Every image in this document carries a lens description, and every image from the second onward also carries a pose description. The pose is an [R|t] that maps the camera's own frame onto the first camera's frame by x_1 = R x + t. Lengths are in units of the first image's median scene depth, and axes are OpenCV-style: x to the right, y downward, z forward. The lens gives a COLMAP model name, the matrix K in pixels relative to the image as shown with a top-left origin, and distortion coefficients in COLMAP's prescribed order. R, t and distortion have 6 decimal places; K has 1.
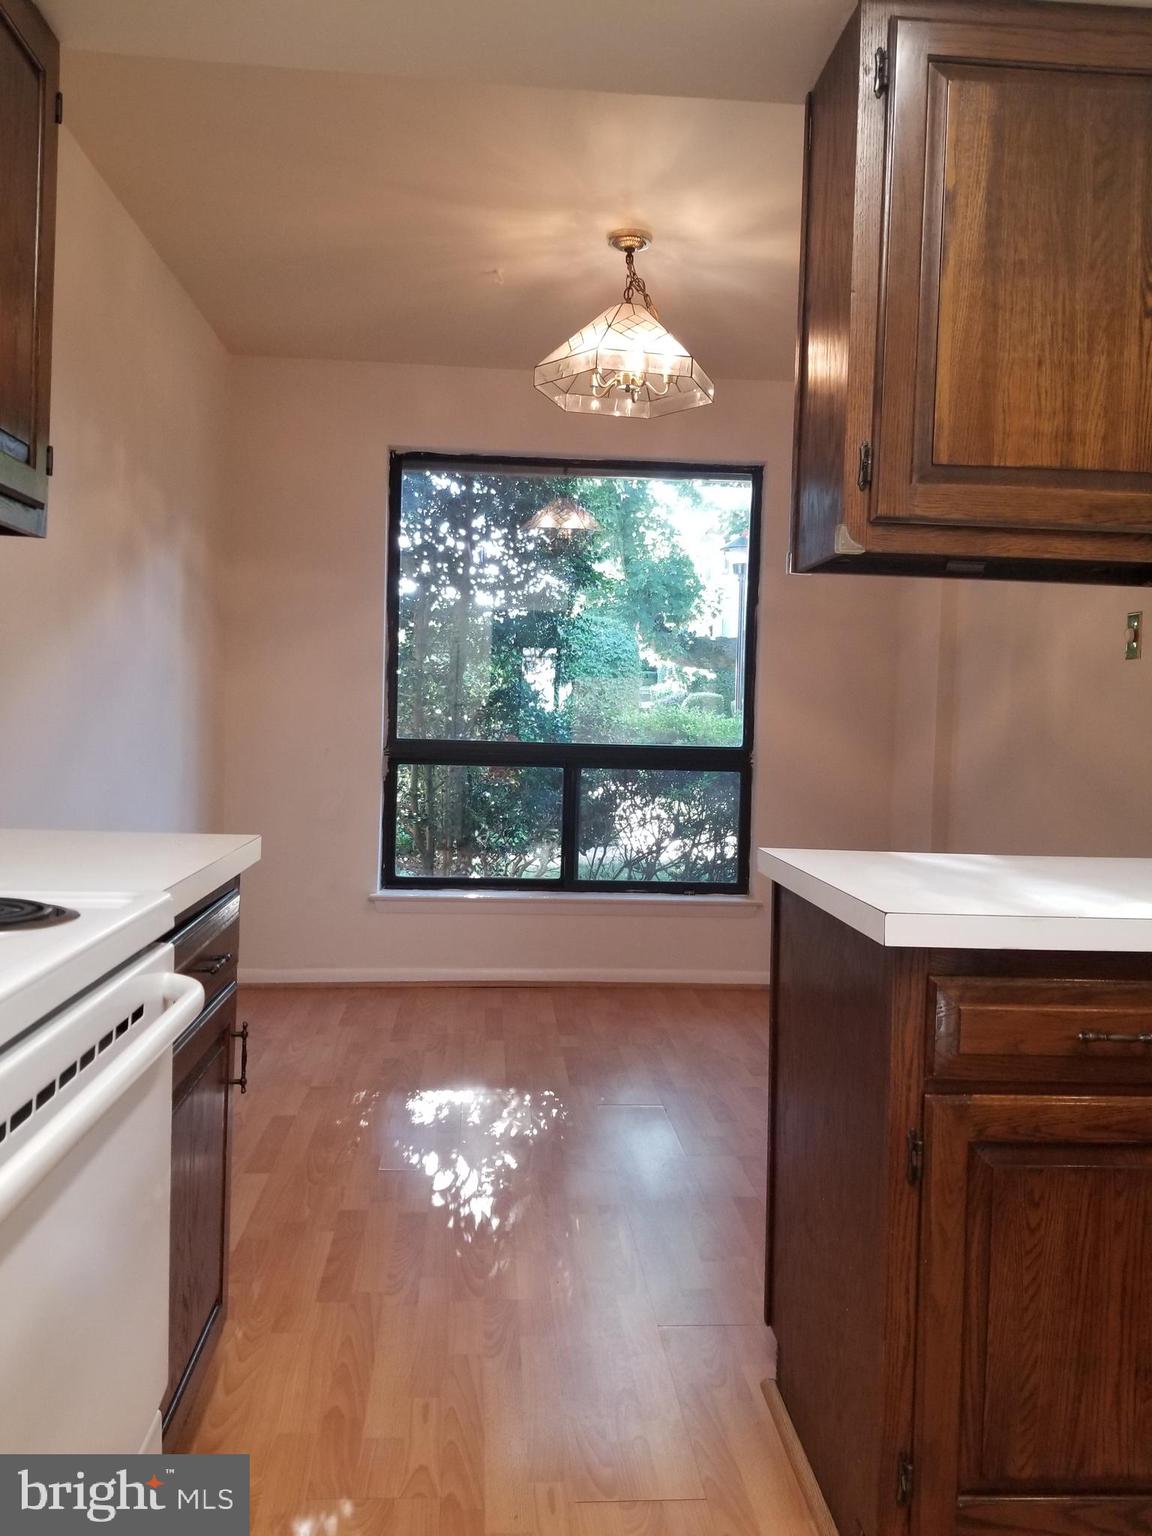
lens RADIAL K [[1182.1, 0, 573.7], [0, 1182.1, 760.3], [0, 0, 1]] dist [0.006816, -0.010986]
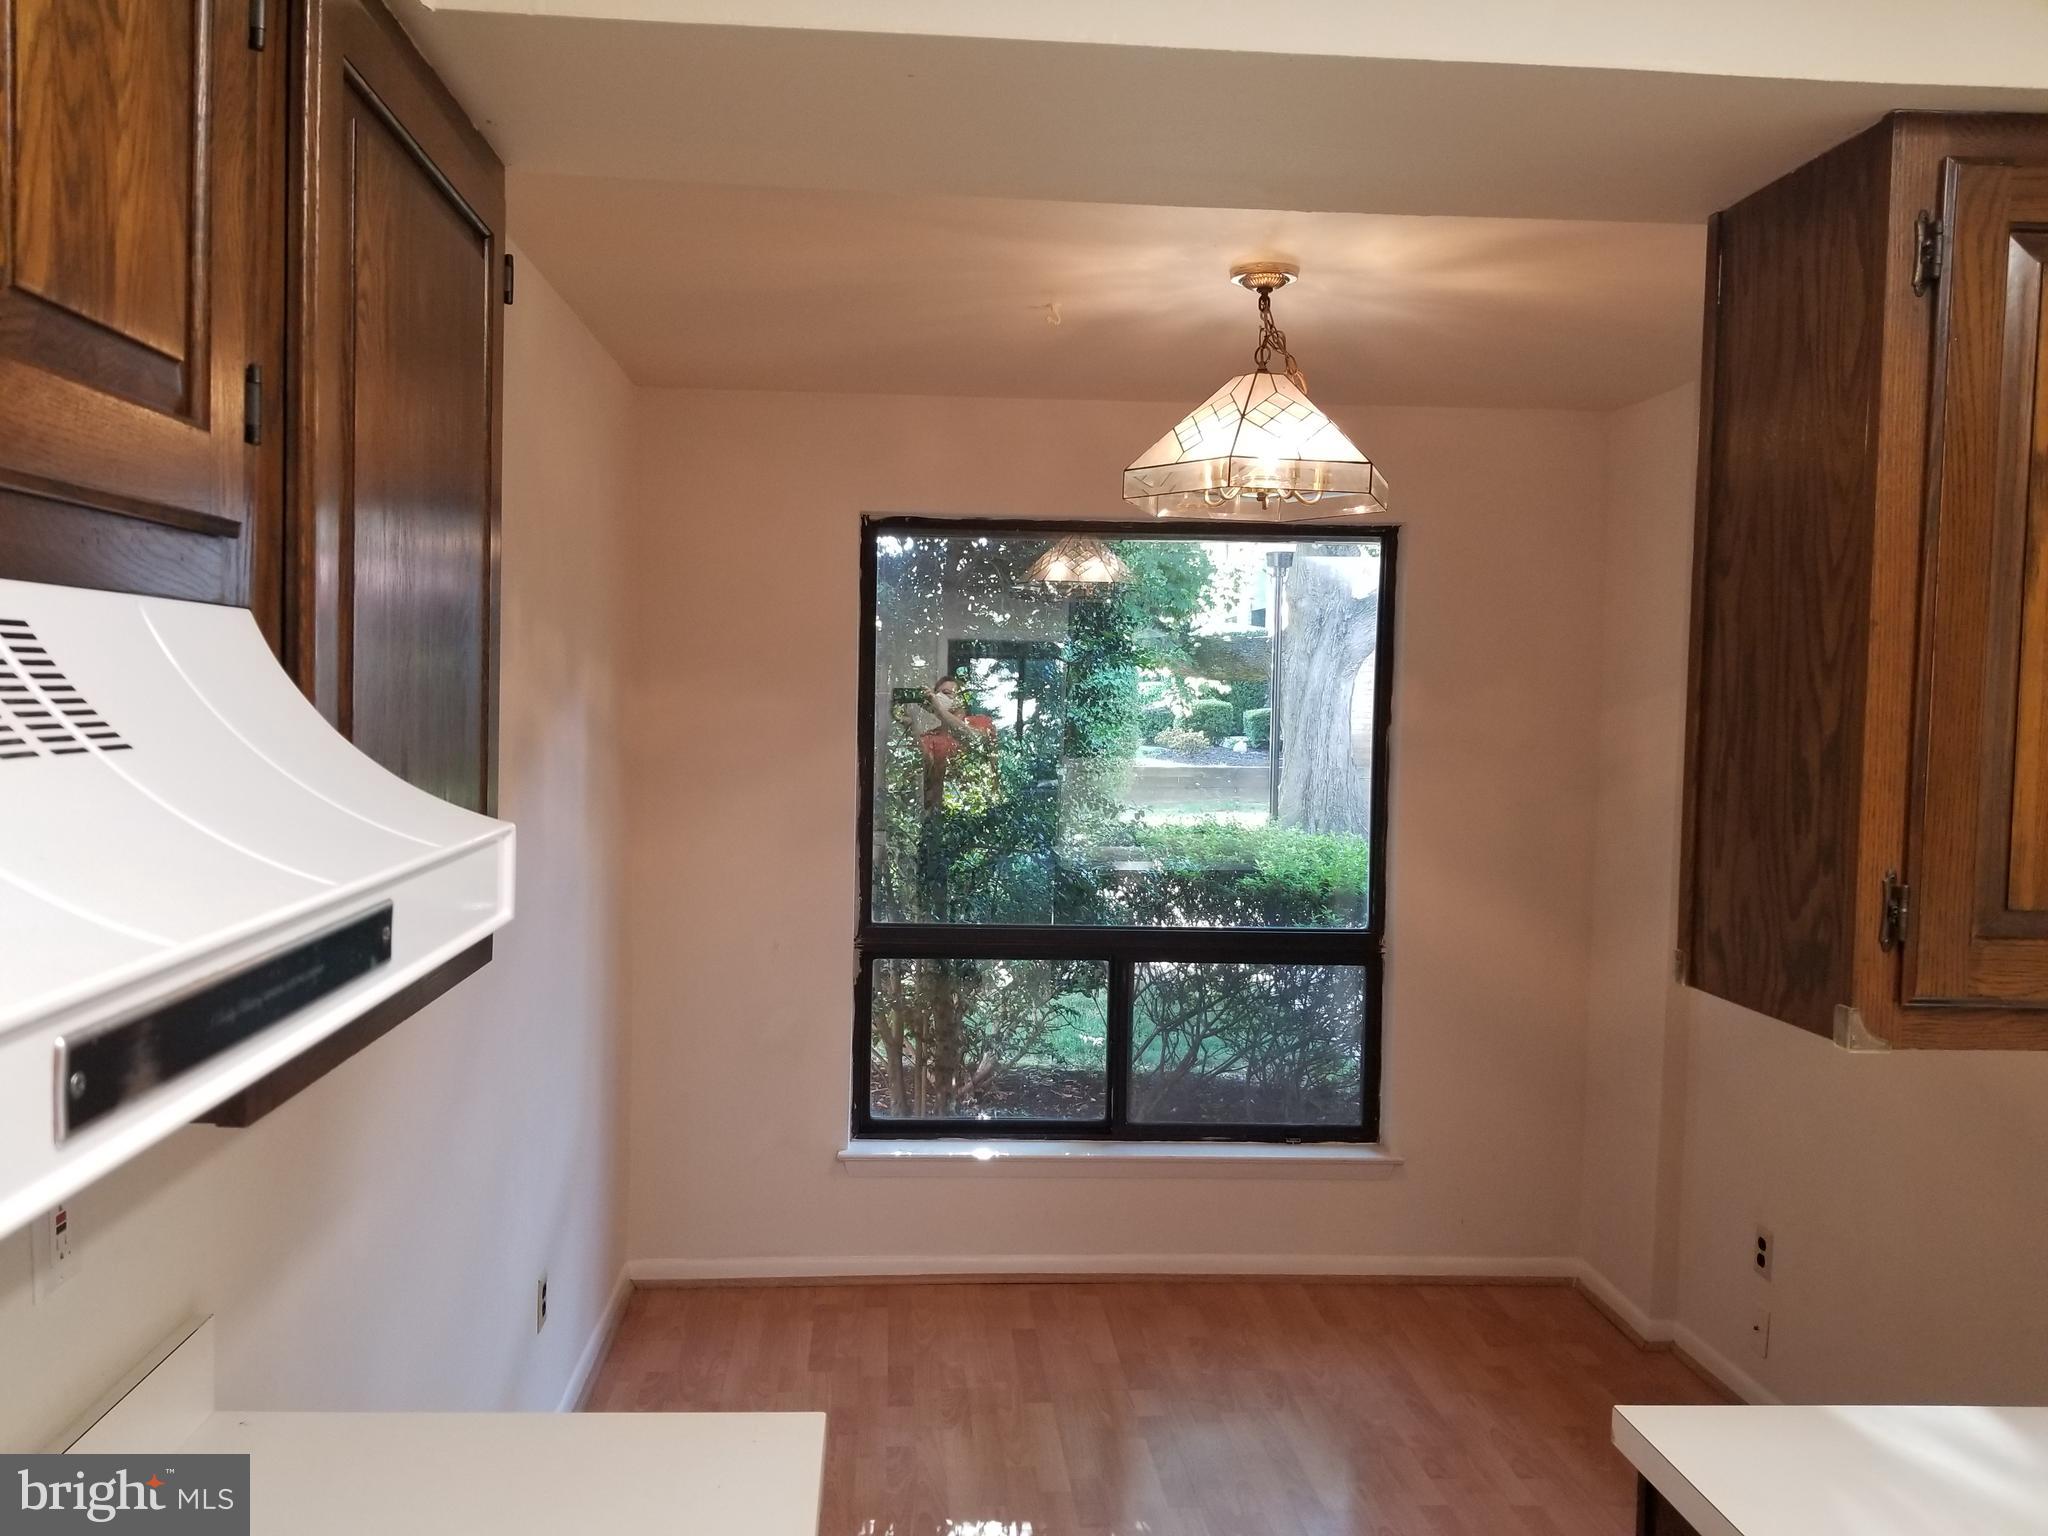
lens RADIAL K [[1576.1, 0, 958.4], [0, 1576.1, 766.5], [0, 0, 1]] dist [0.006816, -0.010986]
pose [[0.999538, -0.008687, -0.029123, -0.075659], [0.008967, 0.999915, 0.009486, -0.128389], [0.029038, -0.009743, 0.999531, 0.076481]]
